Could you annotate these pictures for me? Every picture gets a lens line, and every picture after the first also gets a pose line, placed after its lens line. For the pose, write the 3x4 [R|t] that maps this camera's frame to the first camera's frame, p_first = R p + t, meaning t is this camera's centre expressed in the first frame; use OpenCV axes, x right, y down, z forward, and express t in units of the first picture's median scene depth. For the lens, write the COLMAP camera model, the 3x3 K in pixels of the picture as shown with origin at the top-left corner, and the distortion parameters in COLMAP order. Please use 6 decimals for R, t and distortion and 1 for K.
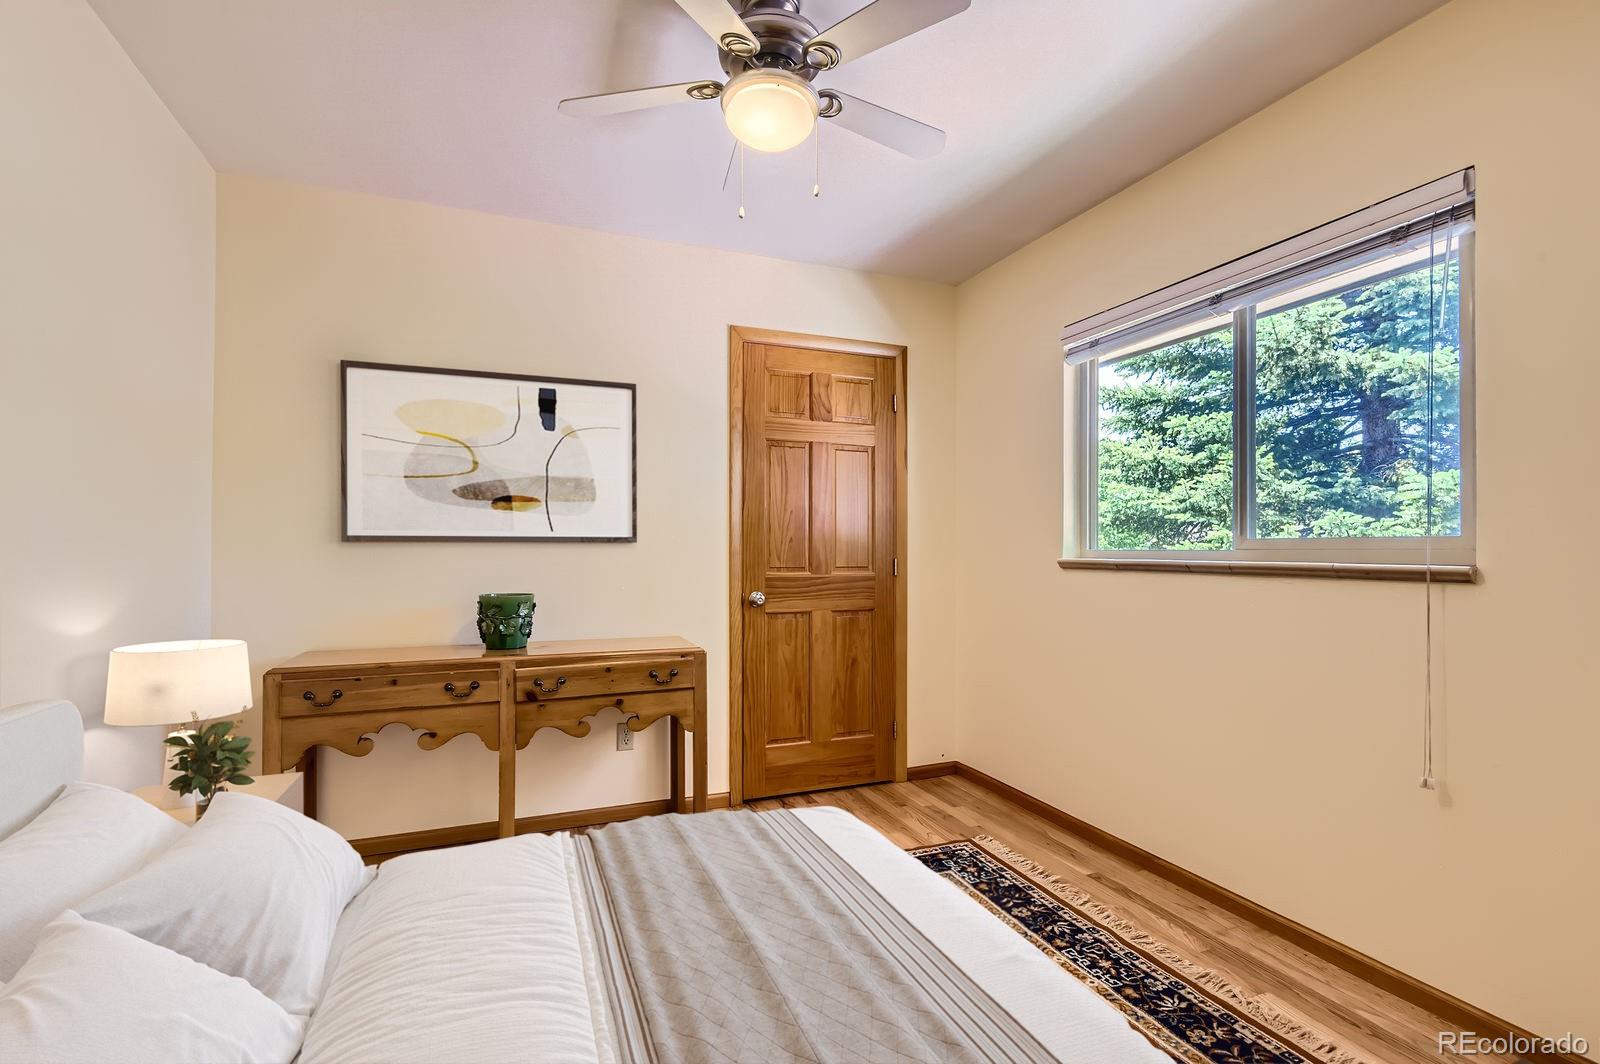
lens RADIAL K [[734.5, 0, 810.9], [0, 734.5, 548.6], [0, 0, 1]] dist [-0.001599, -0.003657]
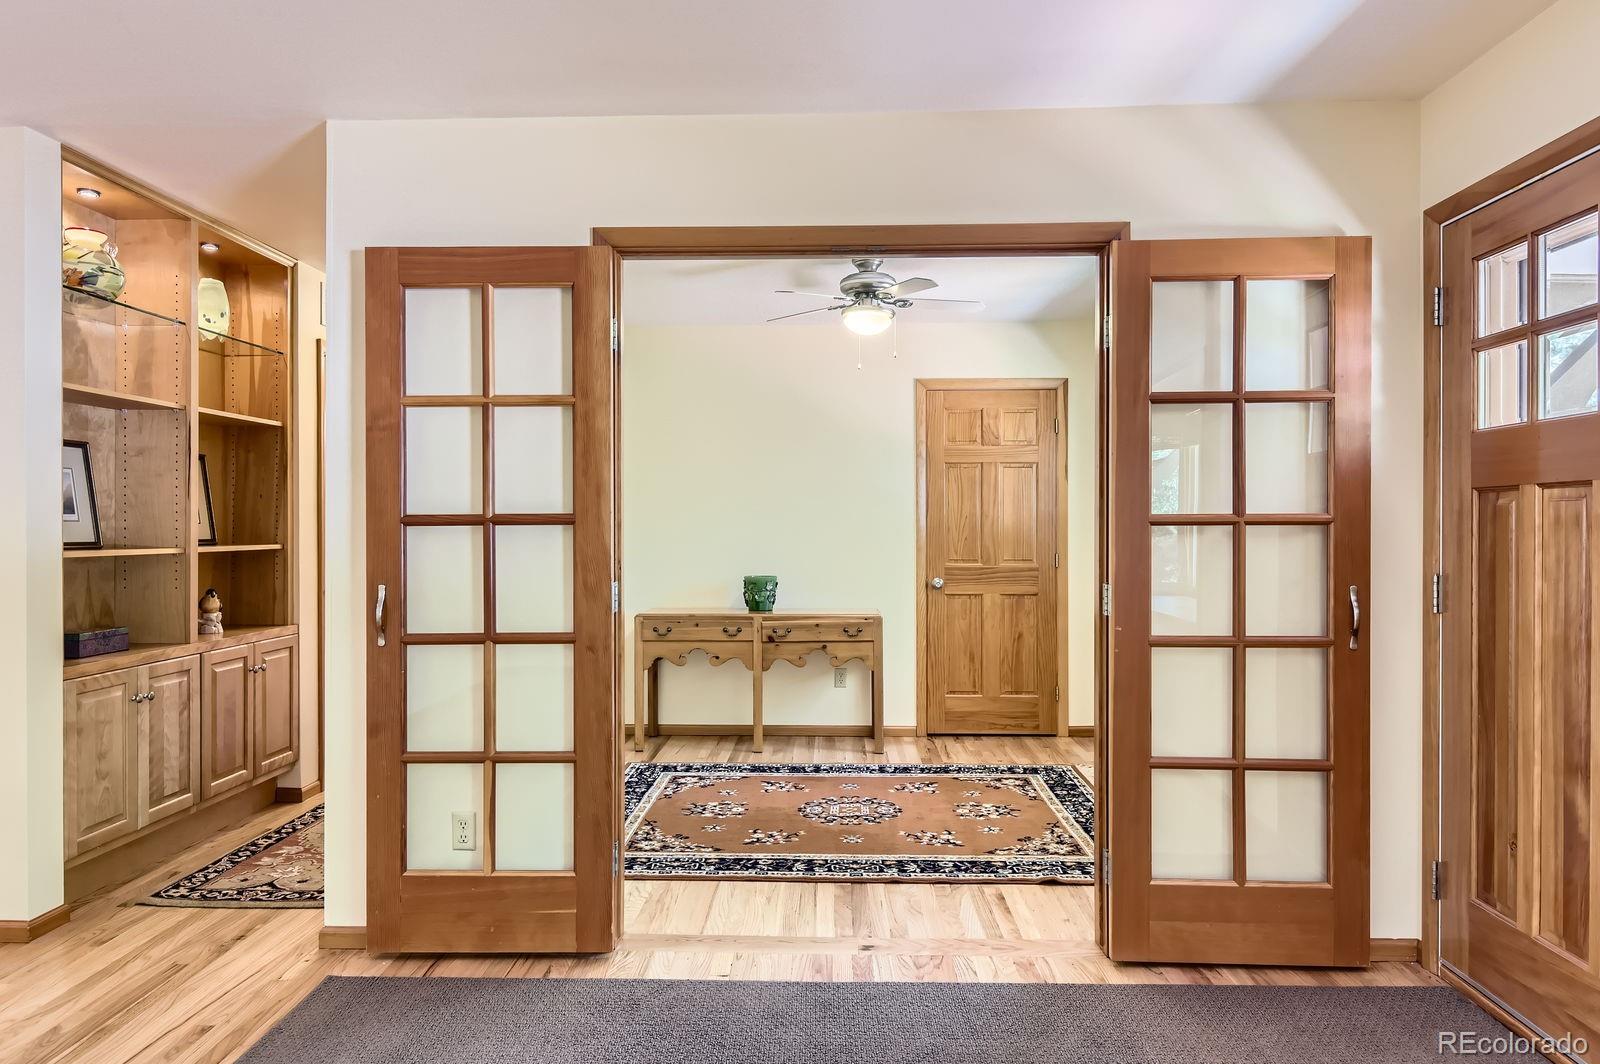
lens RADIAL K [[996.5, 0, 805.4], [0, 996.5, 528.9], [0, 0, 1]] dist [0.009070, -0.000512]
pose [[0.907671, -0.007928, -0.419608, 0.460505], [0.005884, 0.999964, -0.006165, -0.020164], [0.419642, 0.003126, 0.907684, -0.725228]]
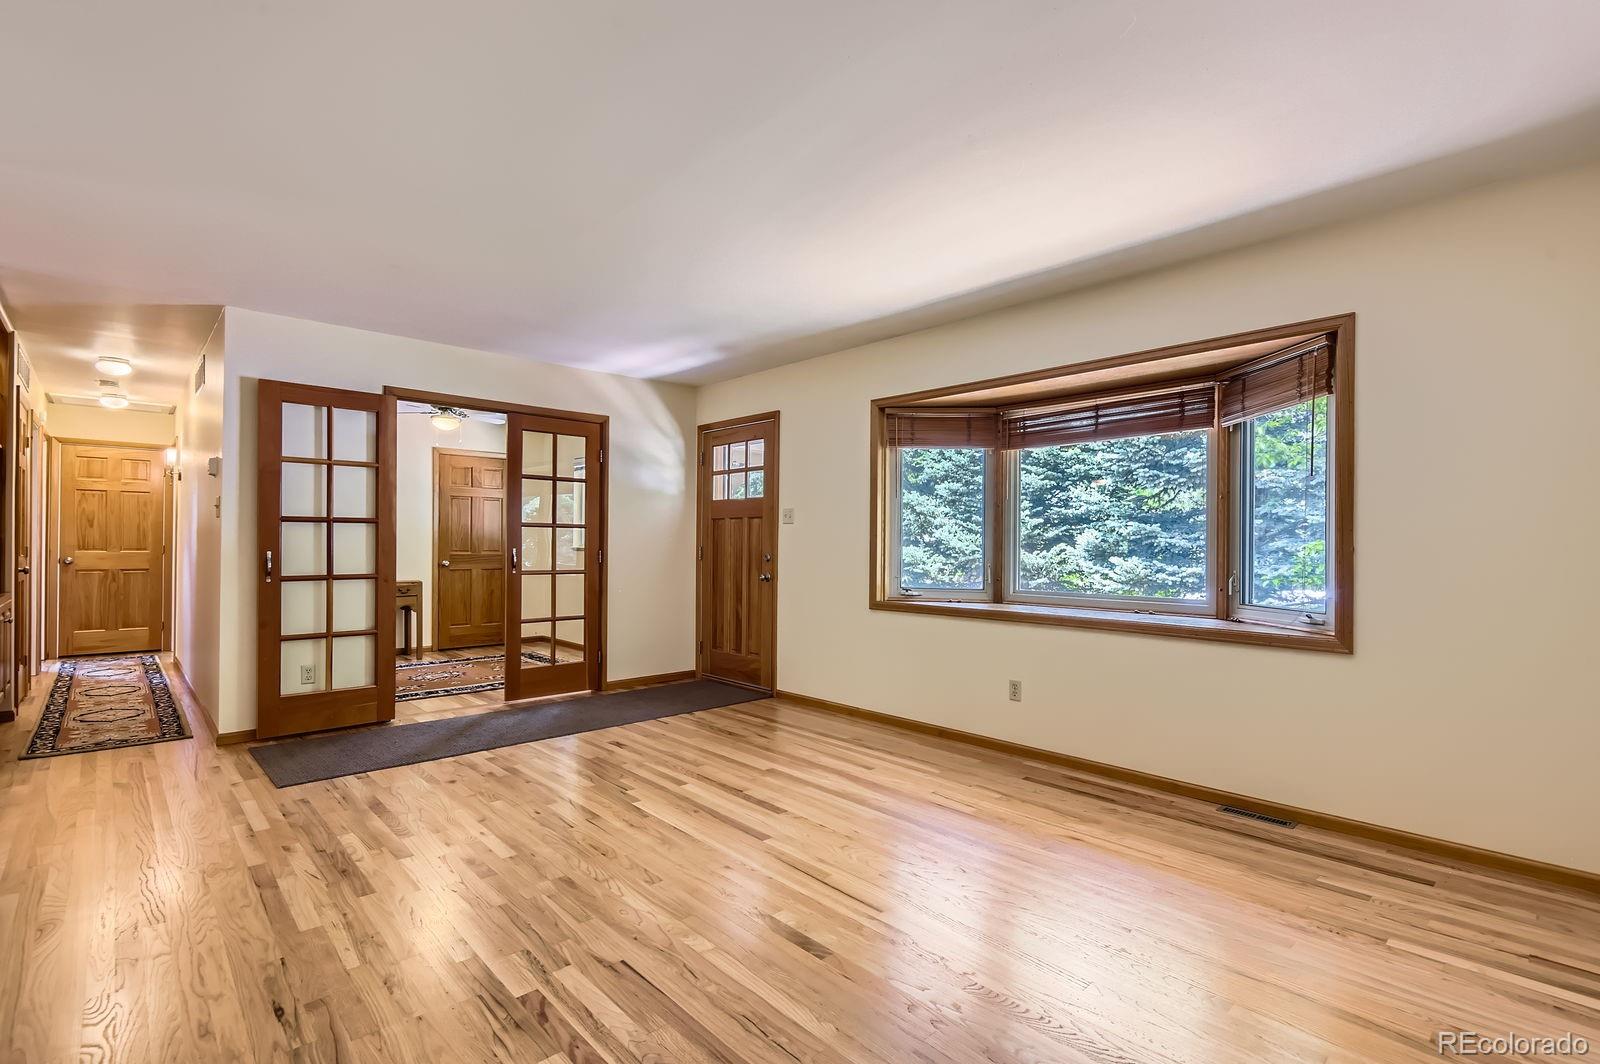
lens RADIAL K [[734.5, 0, 795.2], [0, 734.5, 536.1], [0, 0, 1]] dist [-0.001599, -0.003657]
pose [[0.942665, 0.001937, 0.333734, 0.194720], [0.002591, 0.999911, -0.013121, 0.013396], [-0.333730, 0.013233, 0.942576, -1.569565]]
